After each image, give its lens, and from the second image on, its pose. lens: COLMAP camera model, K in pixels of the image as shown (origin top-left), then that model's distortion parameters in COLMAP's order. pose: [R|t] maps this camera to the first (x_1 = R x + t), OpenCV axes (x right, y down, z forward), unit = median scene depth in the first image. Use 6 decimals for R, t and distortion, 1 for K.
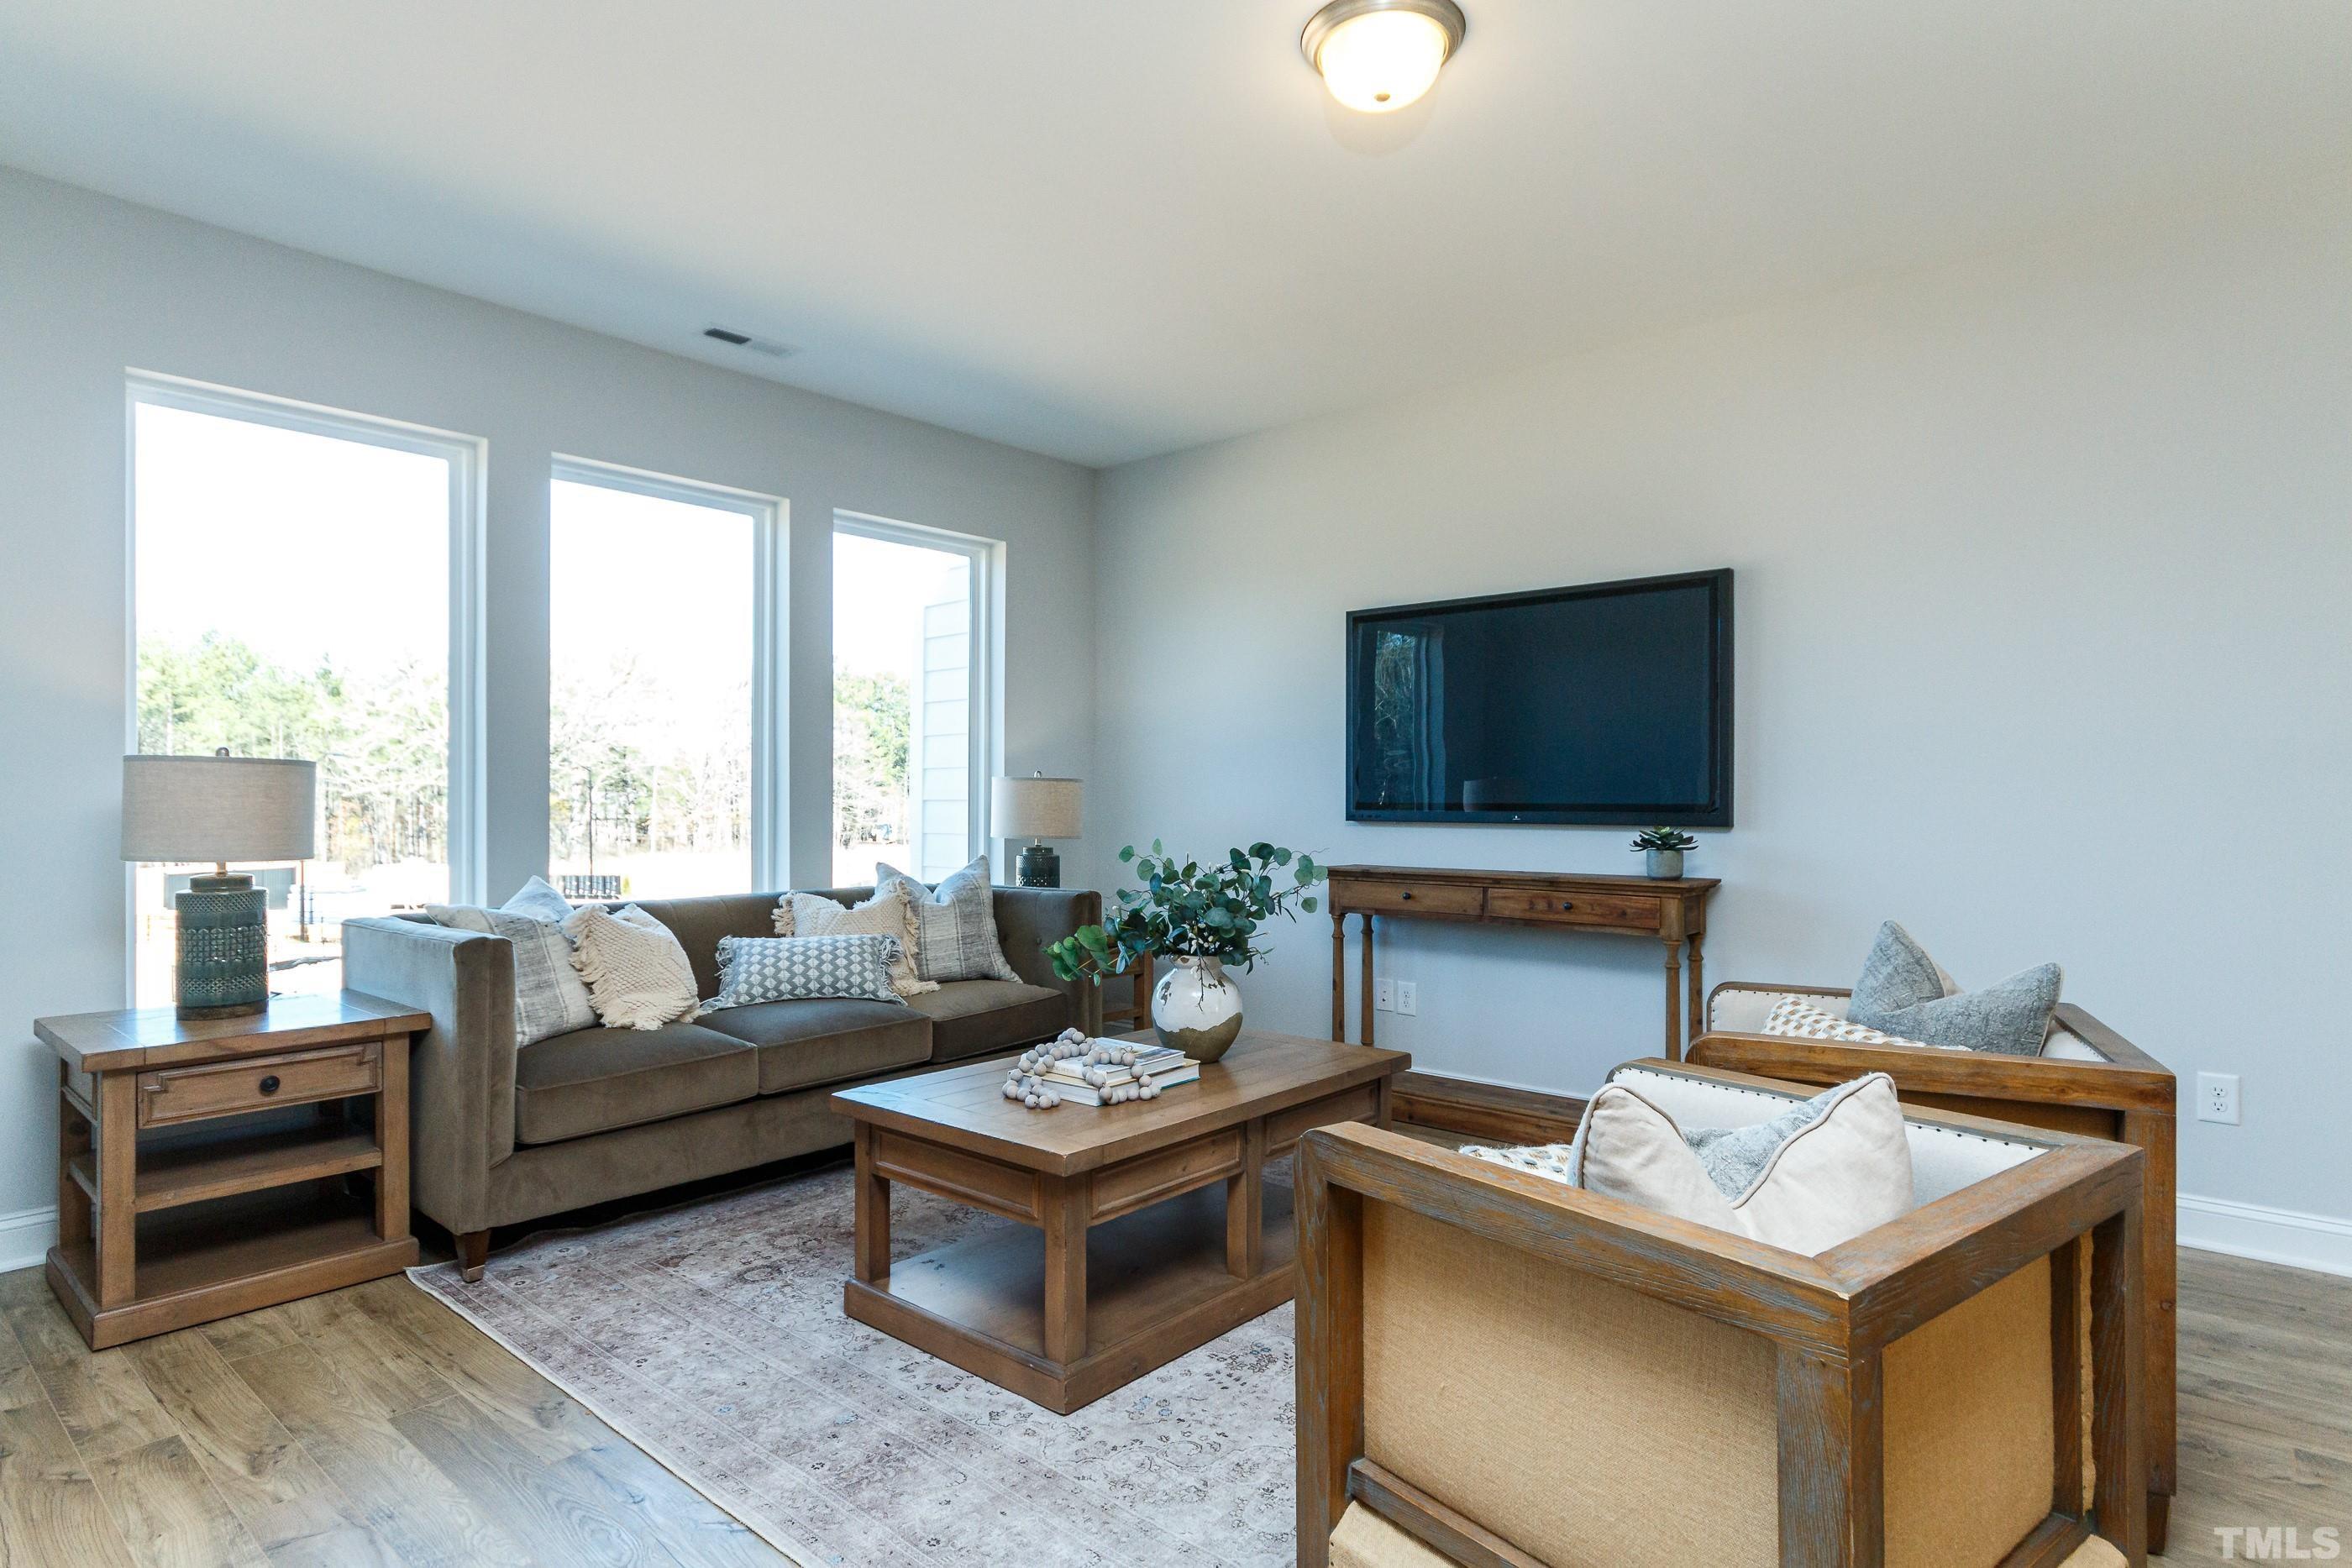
lens RADIAL K [[1250.6, 0, 1178.1], [0, 1250.6, 811.3], [0, 0, 1]] dist [0.000707, 0.000502]
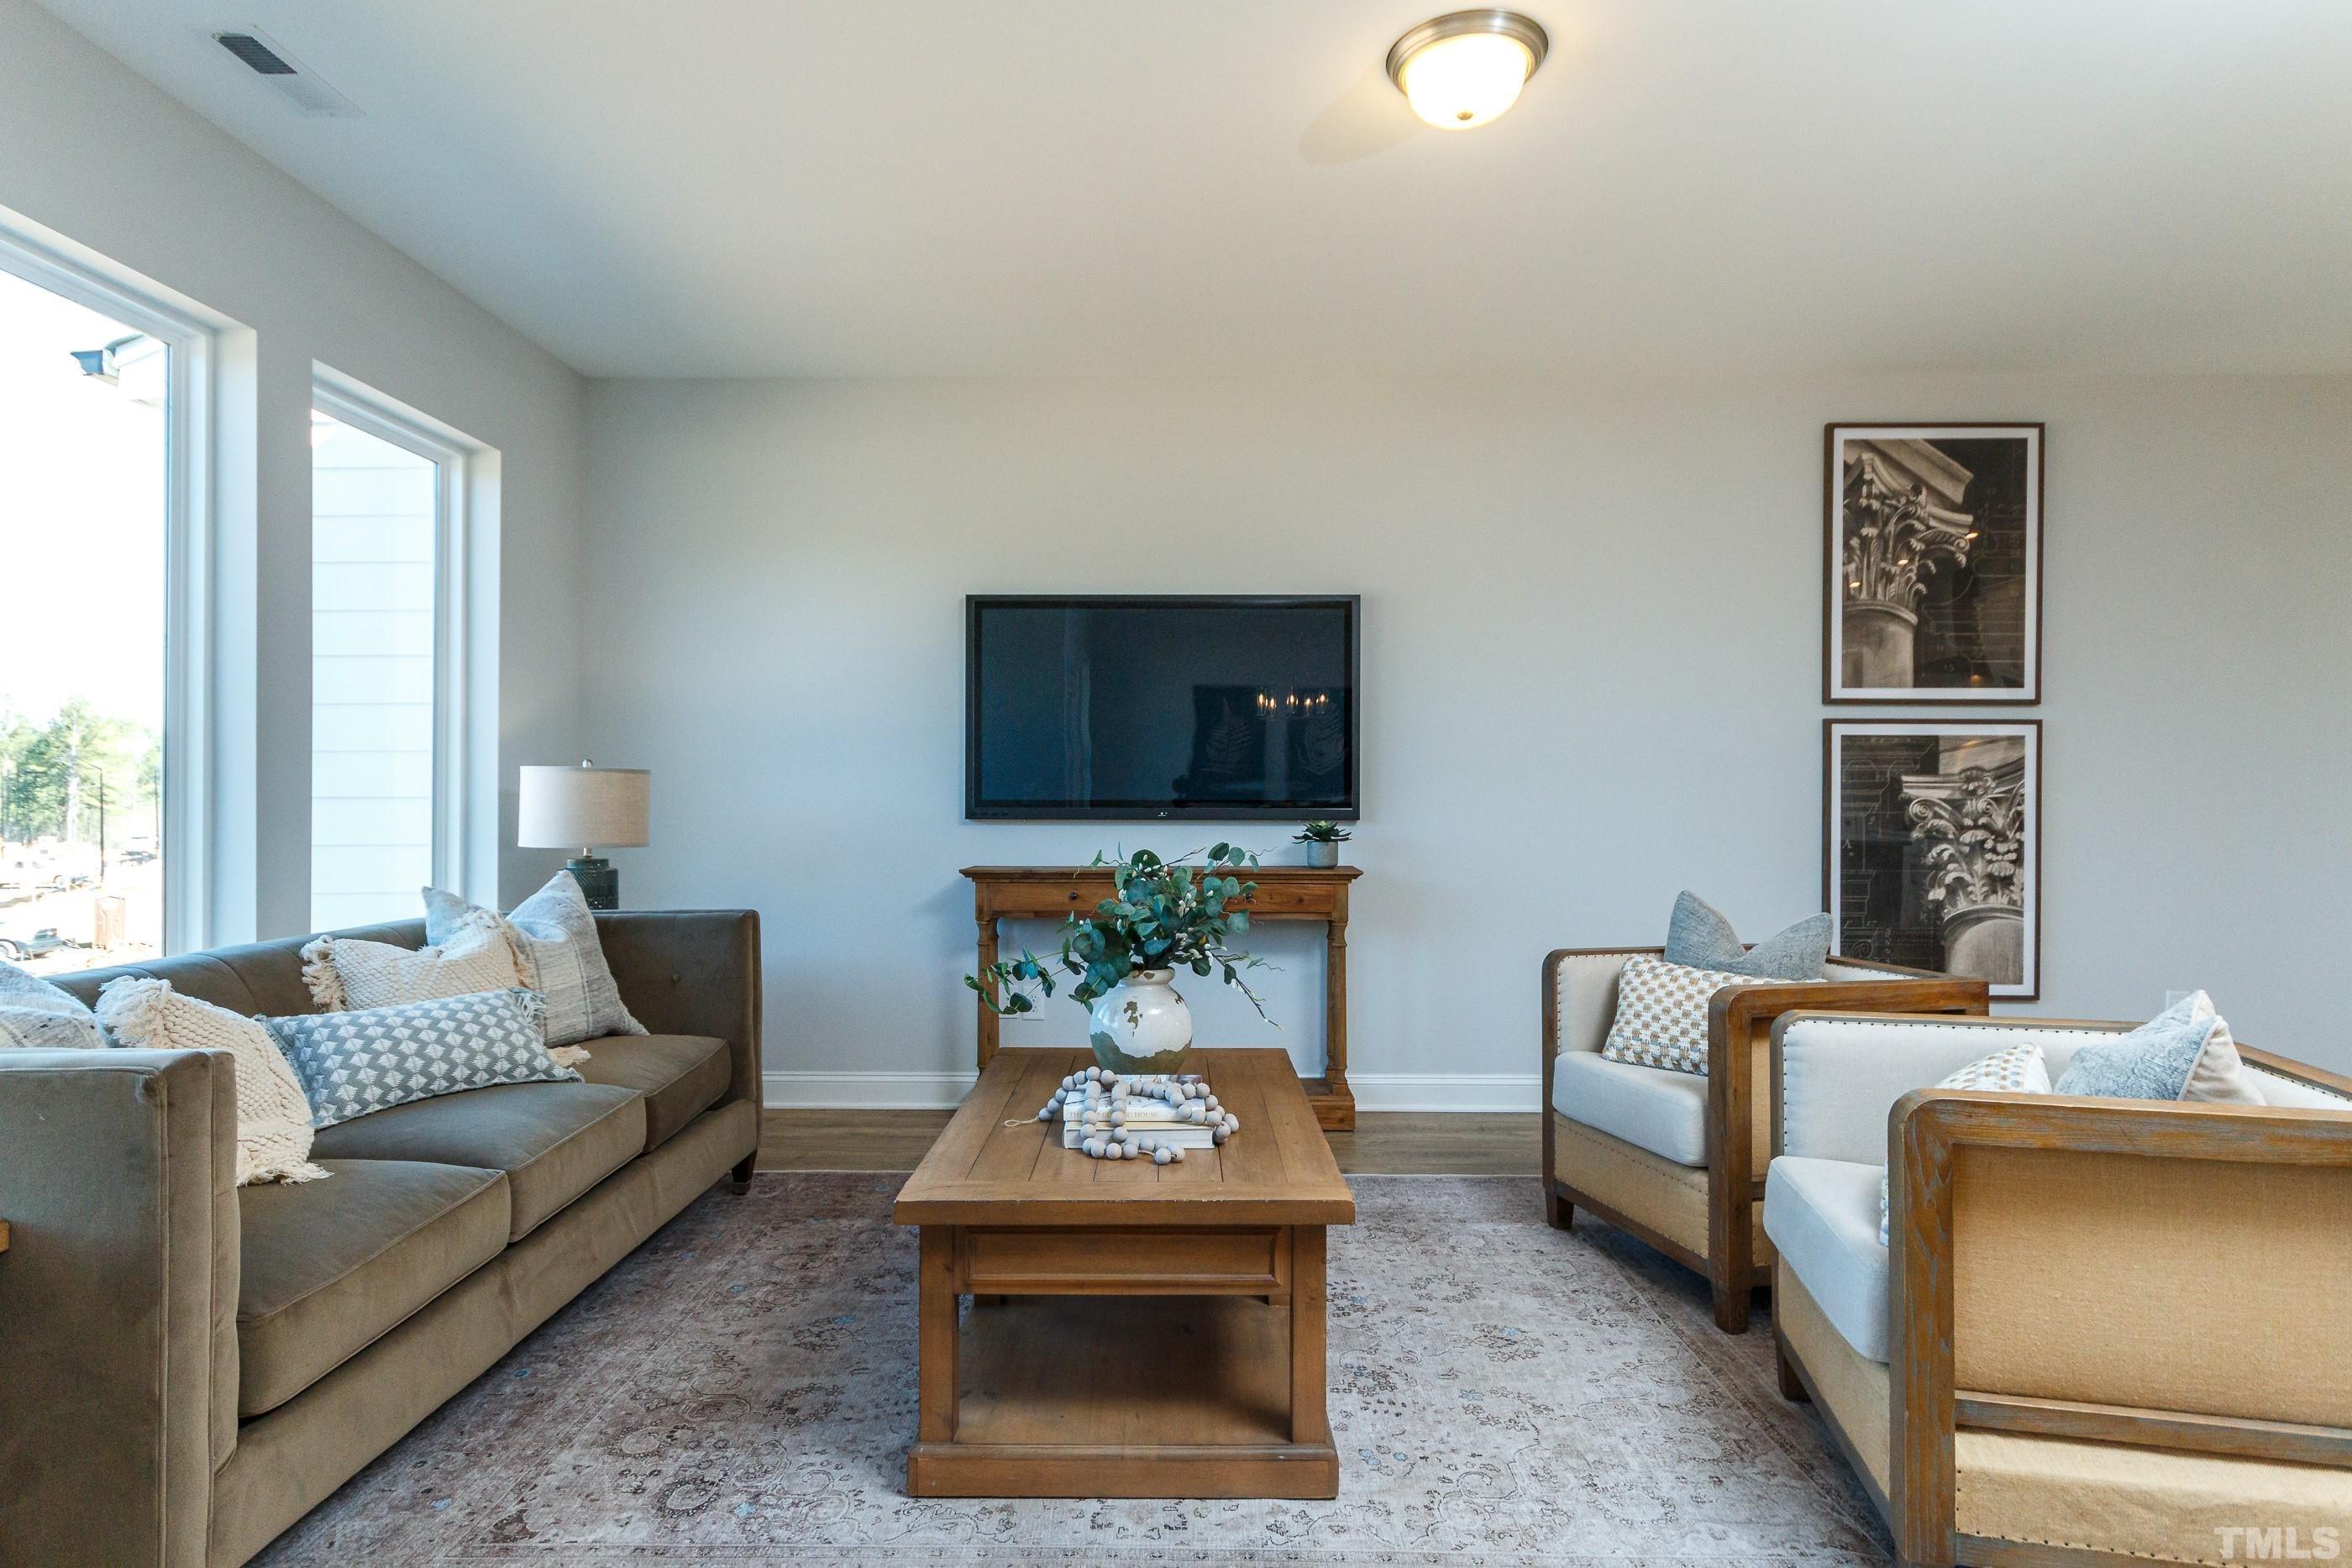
lens RADIAL K [[1249.4, 0, 1171.2], [0, 1249.4, 803.4], [0, 0, 1]] dist [0.006206, 0.000550]
pose [[0.760477, -0.004084, 0.649352, -0.437720], [0.006463, 0.999978, -0.001279, -0.002689], [-0.649333, 0.005169, 0.760487, 0.236754]]
